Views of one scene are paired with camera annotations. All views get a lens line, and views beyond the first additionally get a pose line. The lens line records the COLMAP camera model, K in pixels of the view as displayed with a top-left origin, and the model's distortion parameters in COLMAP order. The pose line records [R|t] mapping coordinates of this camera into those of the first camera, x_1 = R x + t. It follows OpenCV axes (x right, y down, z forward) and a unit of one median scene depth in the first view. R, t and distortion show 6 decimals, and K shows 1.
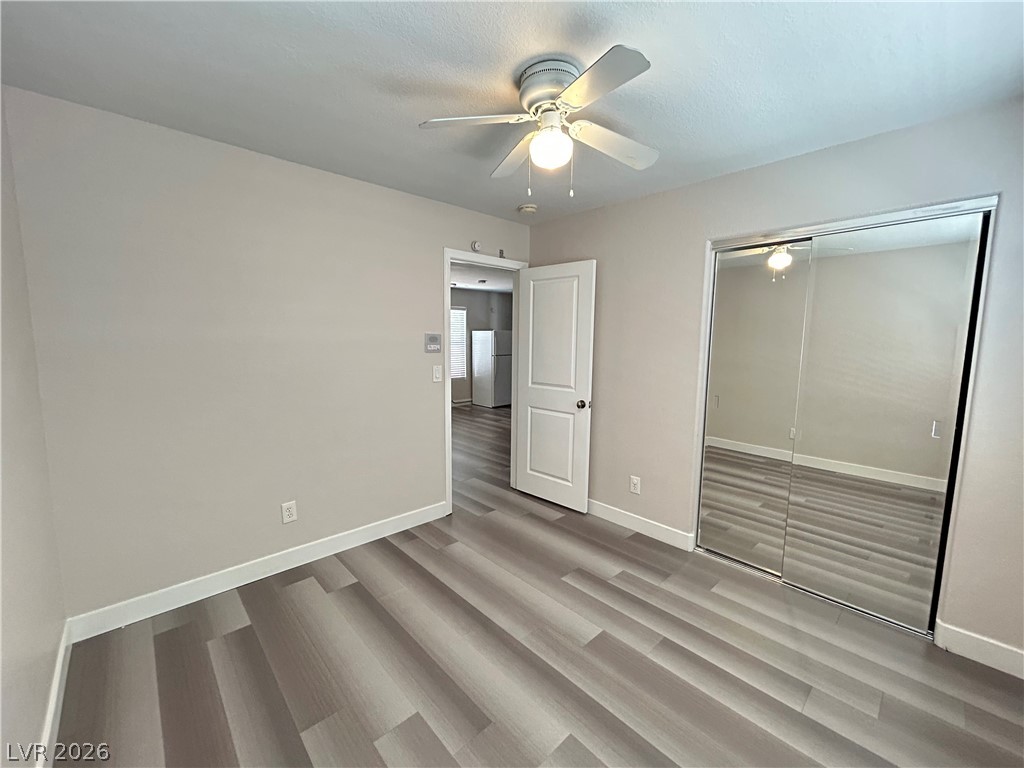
lens RADIAL K [[411.7, 0, 507.7], [0, 411.7, 383.2], [0, 0, 1]] dist [-0.001993, 0.001080]
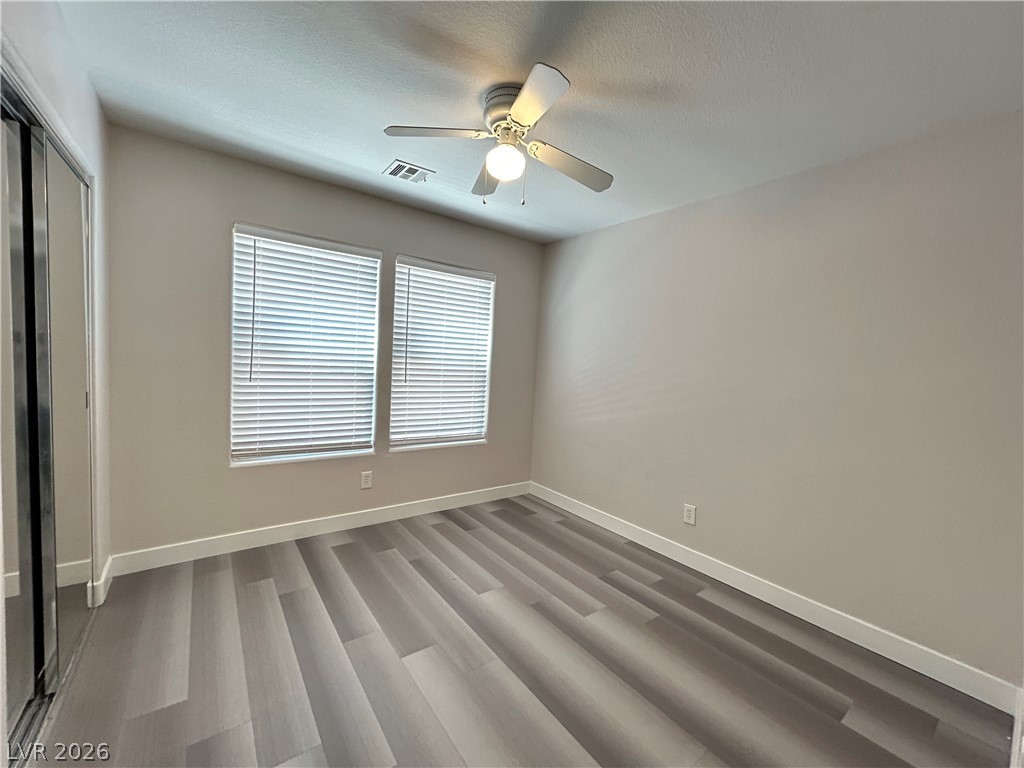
lens RADIAL K [[411.7, 0, 508.3], [0, 411.7, 379.2], [0, 0, 1]] dist [-0.001993, 0.001080]
pose [[-0.992048, -0.069086, 0.105207, -0.048554], [-0.049955, 0.983355, 0.174692, -0.160373], [-0.115525, 0.168048, -0.978986, 1.864373]]
